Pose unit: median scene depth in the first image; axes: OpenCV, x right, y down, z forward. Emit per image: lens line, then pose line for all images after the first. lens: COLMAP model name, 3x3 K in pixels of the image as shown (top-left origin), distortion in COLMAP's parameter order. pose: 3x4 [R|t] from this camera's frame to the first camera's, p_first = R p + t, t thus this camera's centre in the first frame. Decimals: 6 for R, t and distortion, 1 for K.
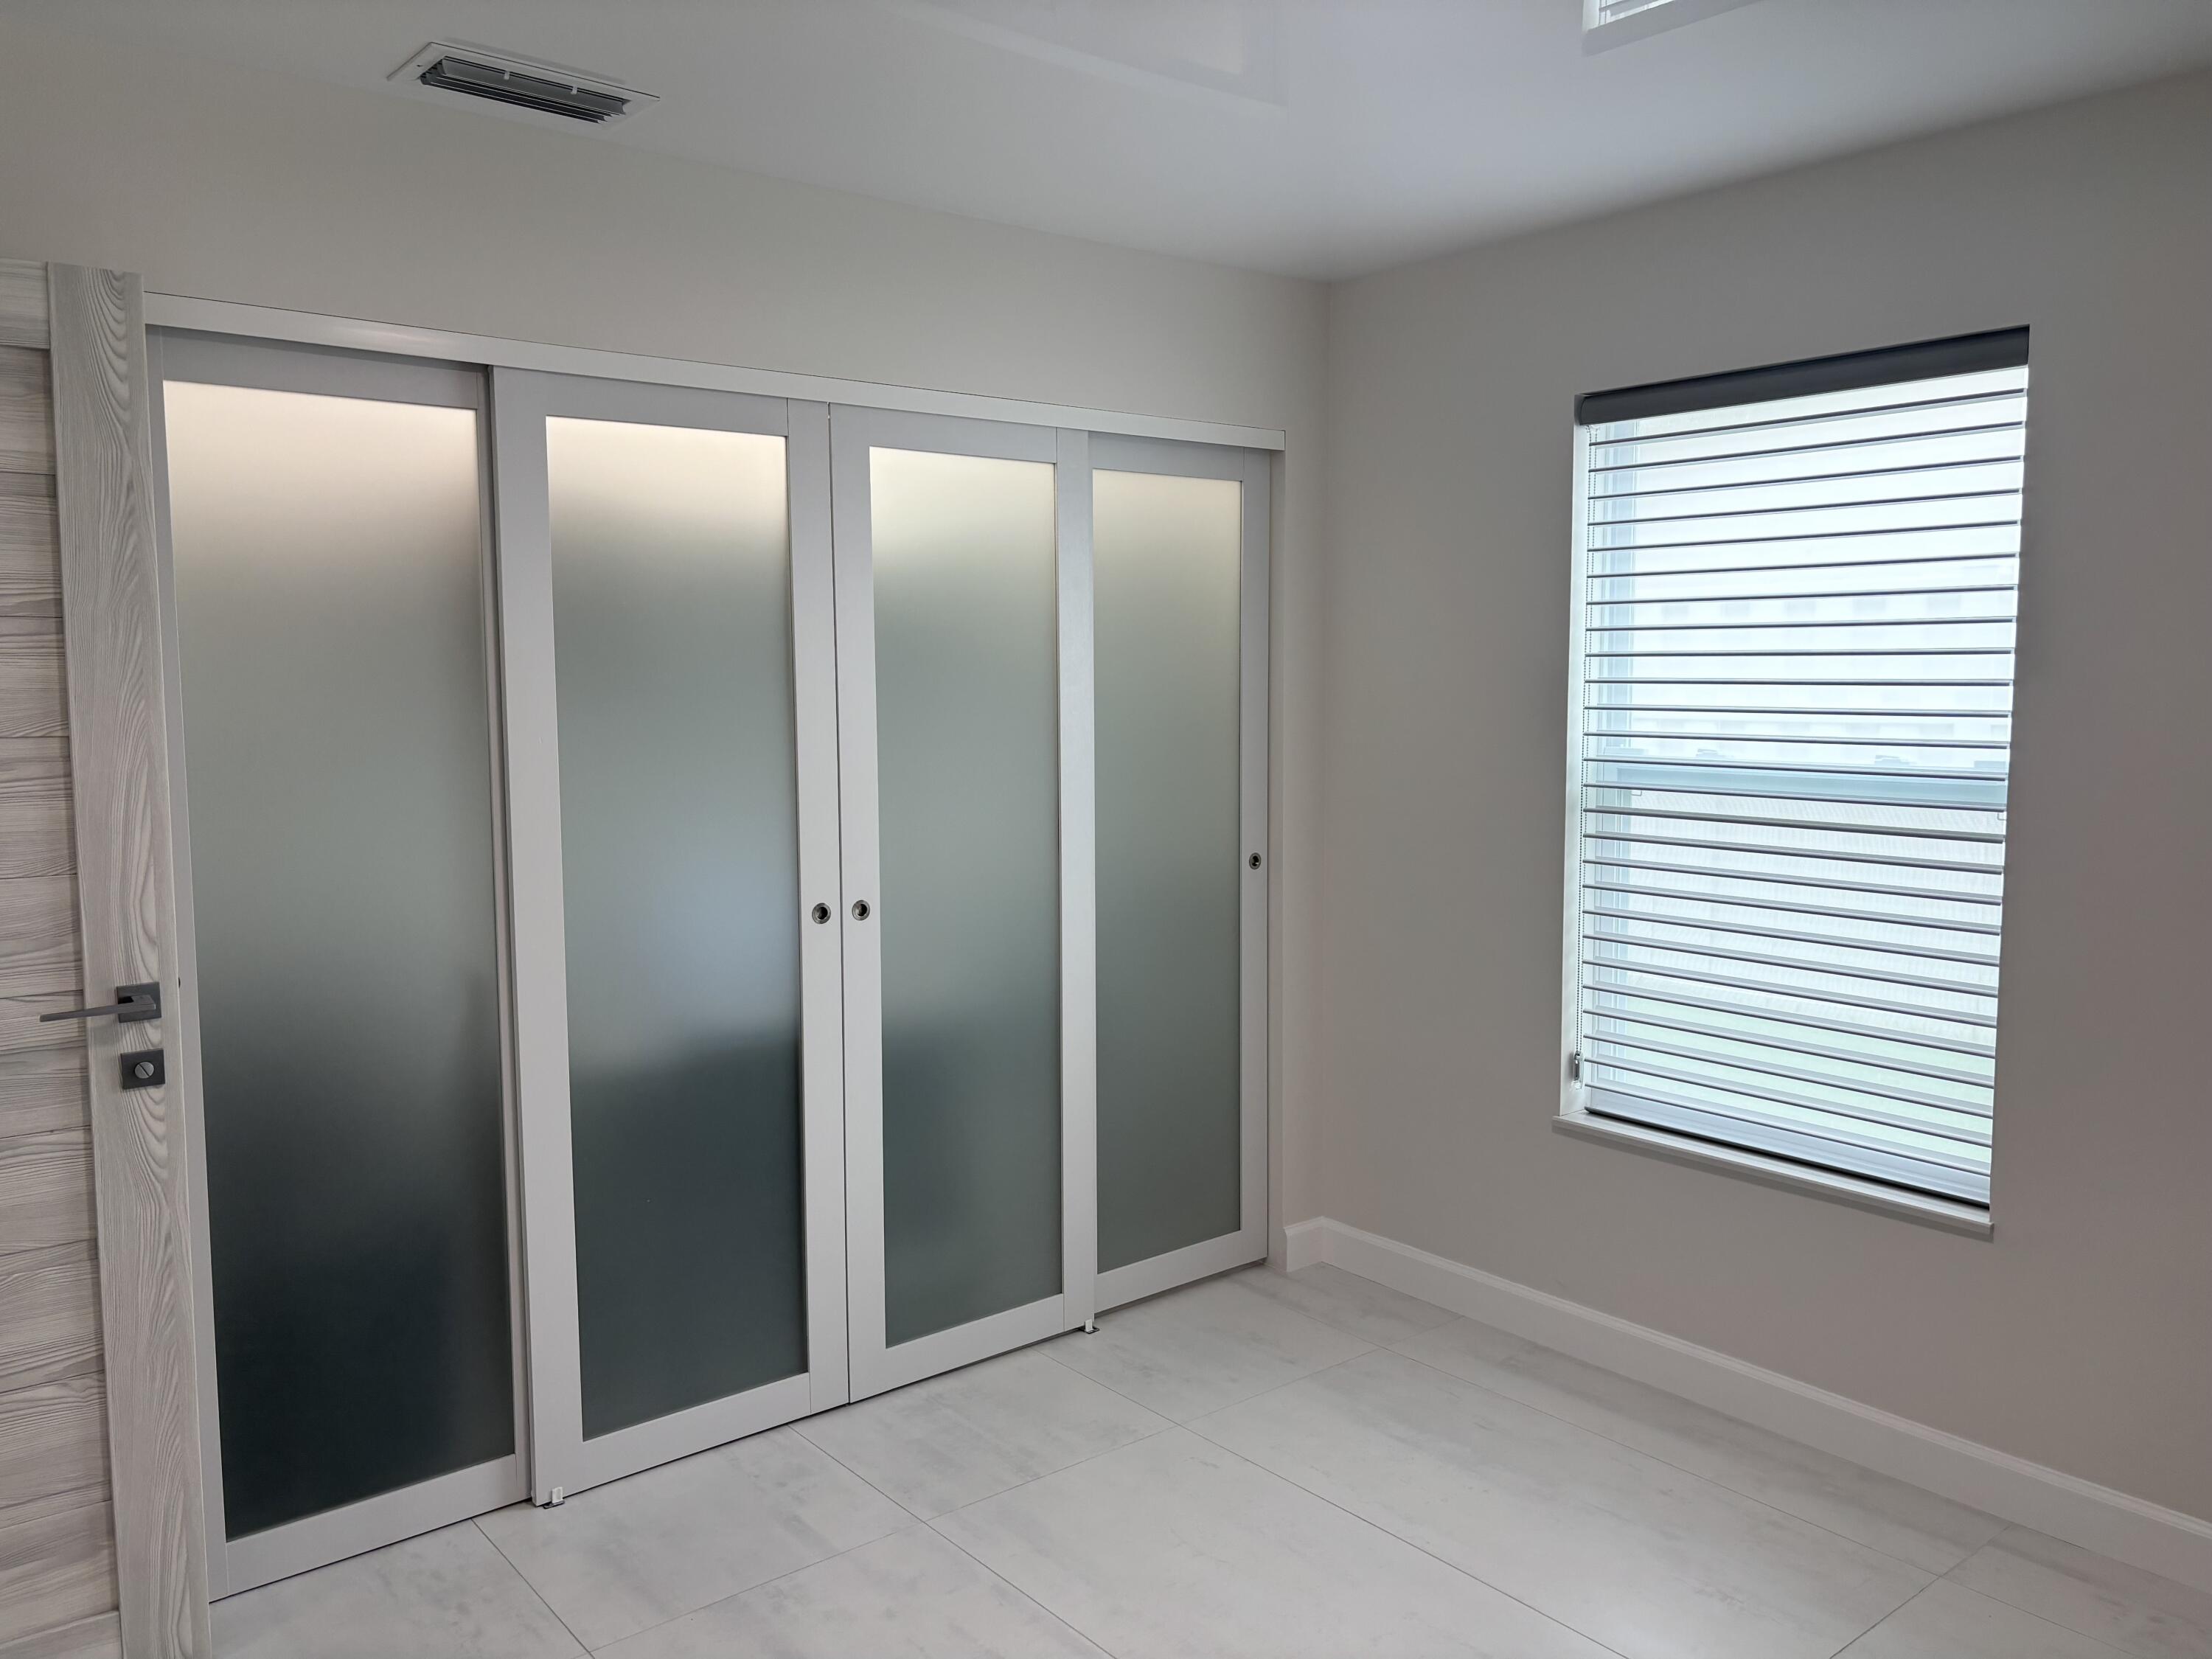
lens RADIAL K [[1673.4, 0, 1113.2], [0, 1673.4, 810.7], [0, 0, 1]] dist [0.050877, -0.038051]
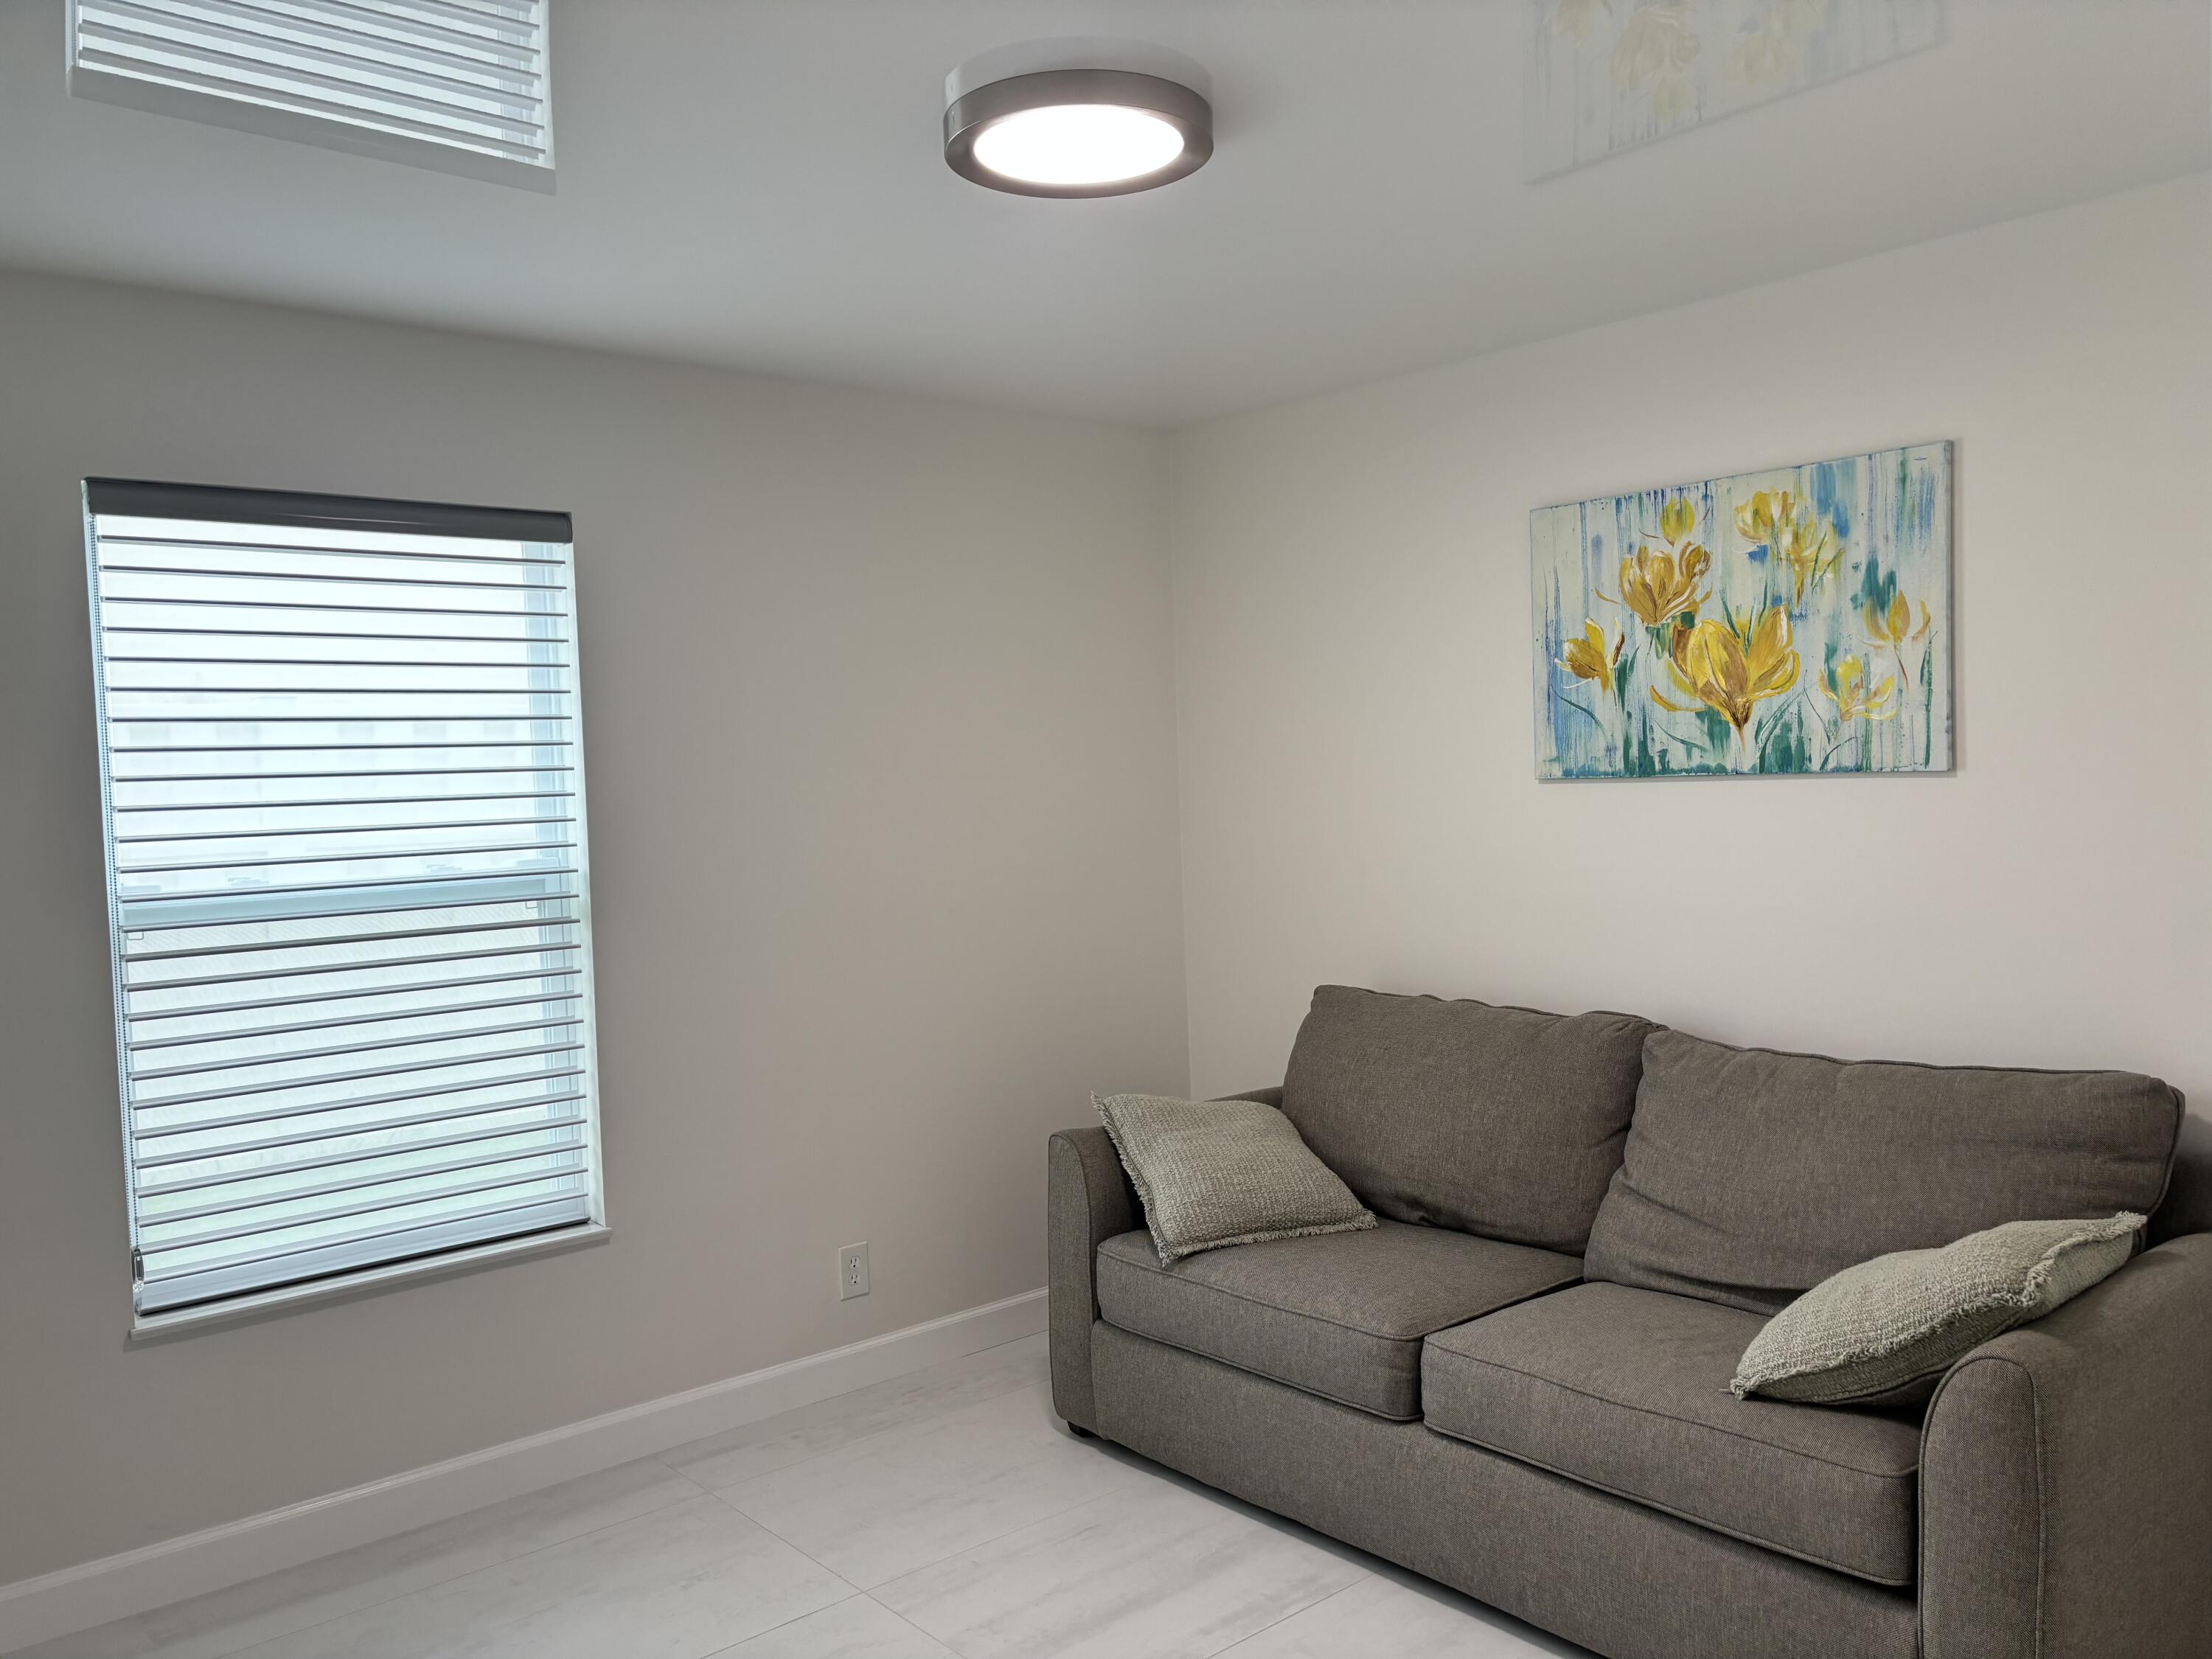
lens RADIAL K [[1684.8, 0, 1116.8], [0, 1684.8, 838.3], [0, 0, 1]] dist [0.011938, 0.001764]
pose [[-0.022171, -0.037848, 0.999038, -0.661675], [0.115571, 0.992487, 0.040165, -0.042954], [-0.993052, 0.116351, -0.017630, 0.577212]]
